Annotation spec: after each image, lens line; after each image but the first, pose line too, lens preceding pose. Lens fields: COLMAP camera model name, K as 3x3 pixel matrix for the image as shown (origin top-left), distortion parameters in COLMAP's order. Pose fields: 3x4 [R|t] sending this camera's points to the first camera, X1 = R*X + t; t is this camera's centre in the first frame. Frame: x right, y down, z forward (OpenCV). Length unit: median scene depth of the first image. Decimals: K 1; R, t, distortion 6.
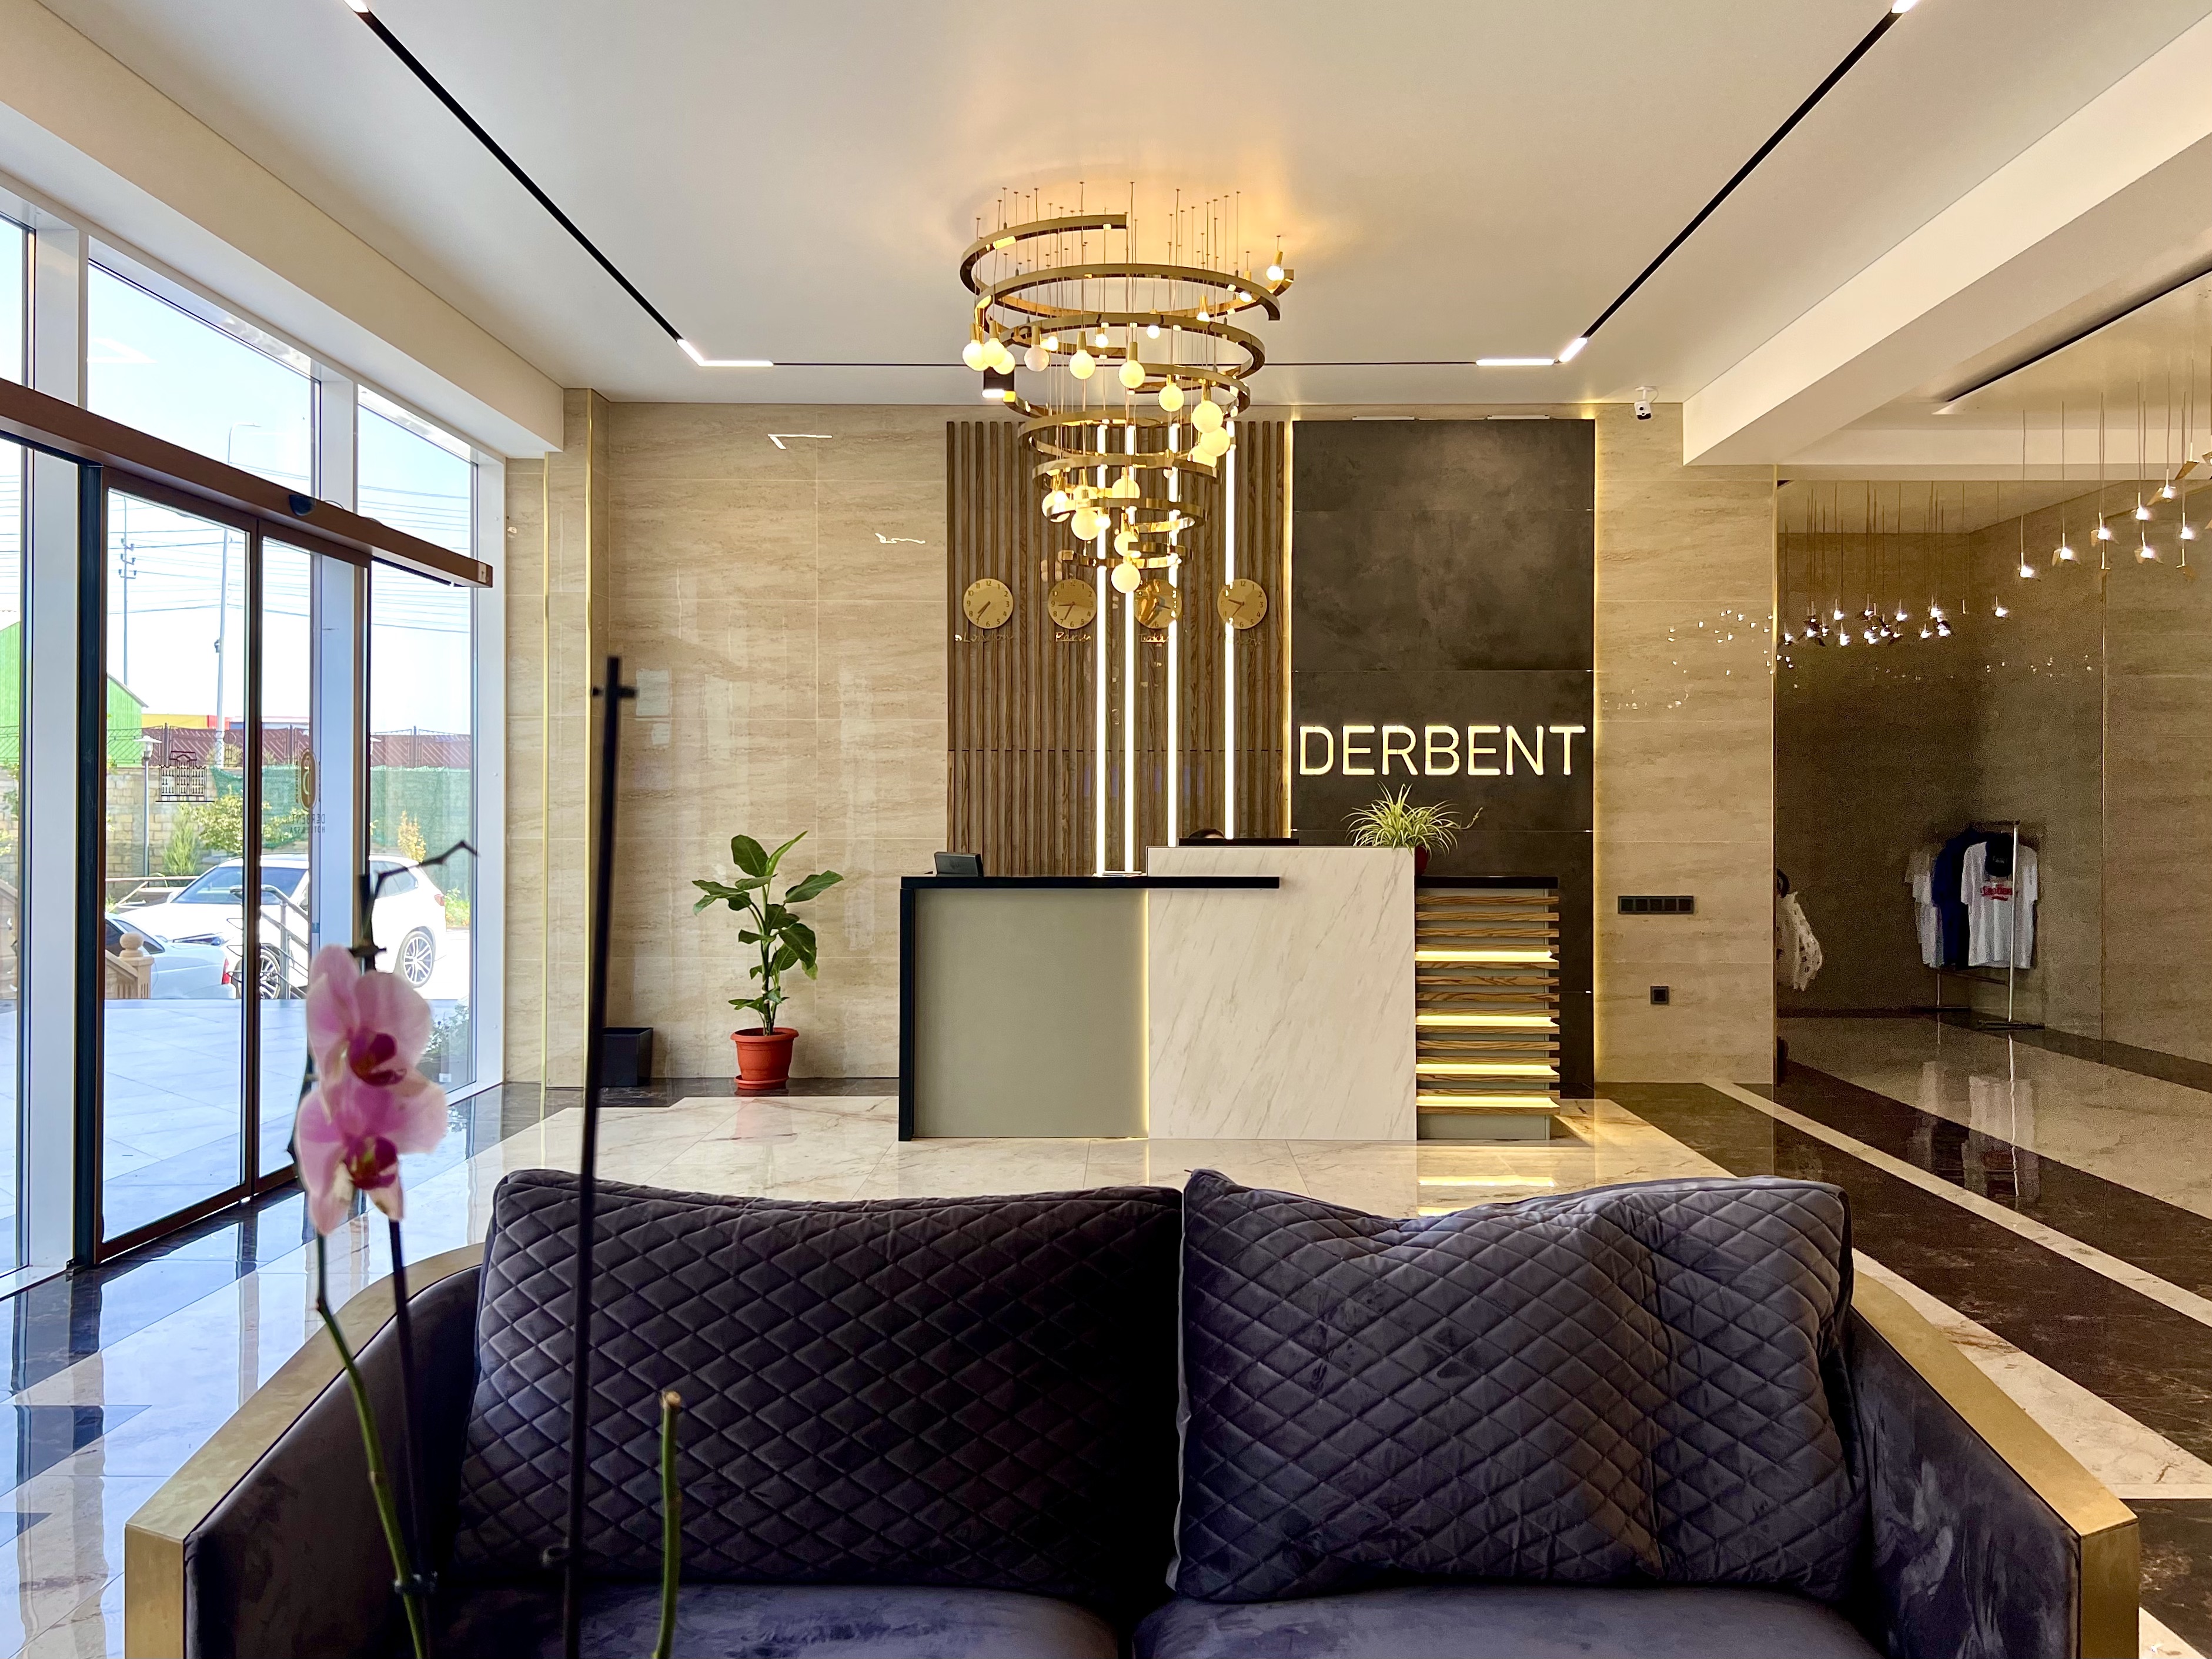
lens RADIAL K [[1741.5, 0, 1106.4], [0, 1741.5, 830.8], [0, 0, 1]] dist [0.023729, -0.034341]
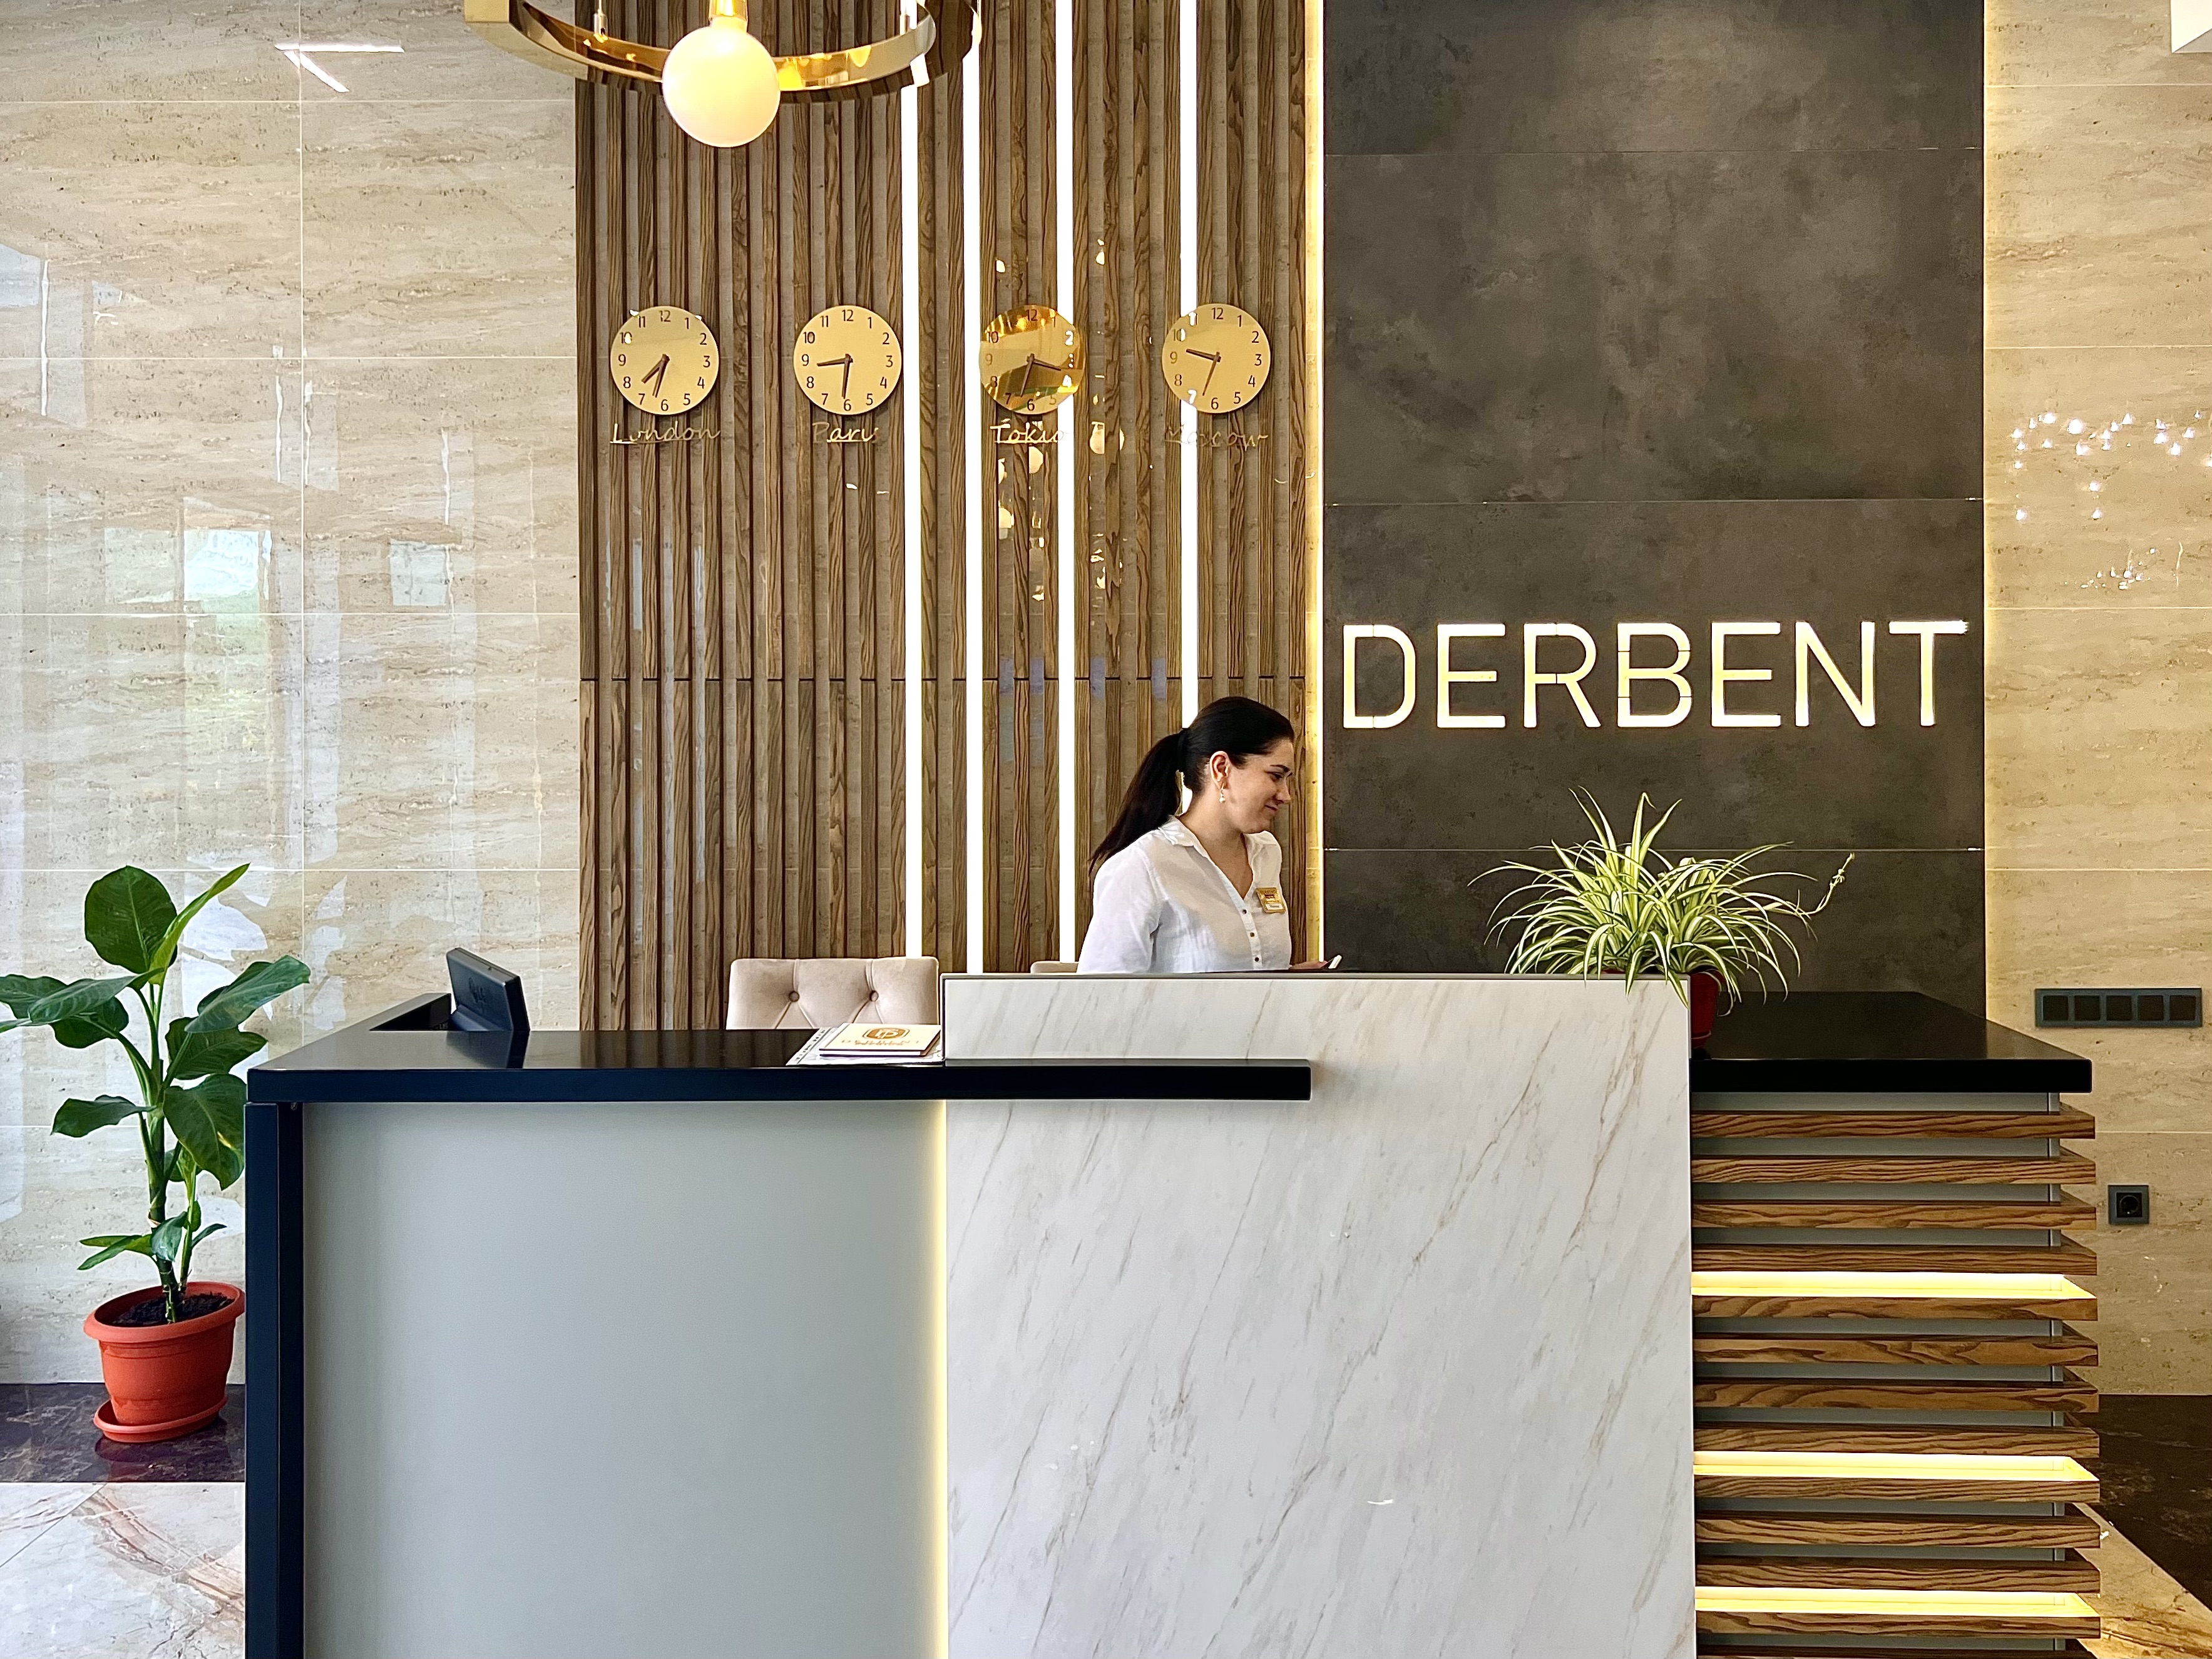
lens RADIAL K [[1741.2, 0, 1103.1], [0, 1741.2, 720.6], [0, 0, 1]] dist [0.023729, -0.034341]
pose [[0.999980, -0.005965, -0.002321, 0.048748], [0.005994, 0.999901, 0.012694, -0.040748], [0.002245, -0.012708, 0.999917, 0.539451]]
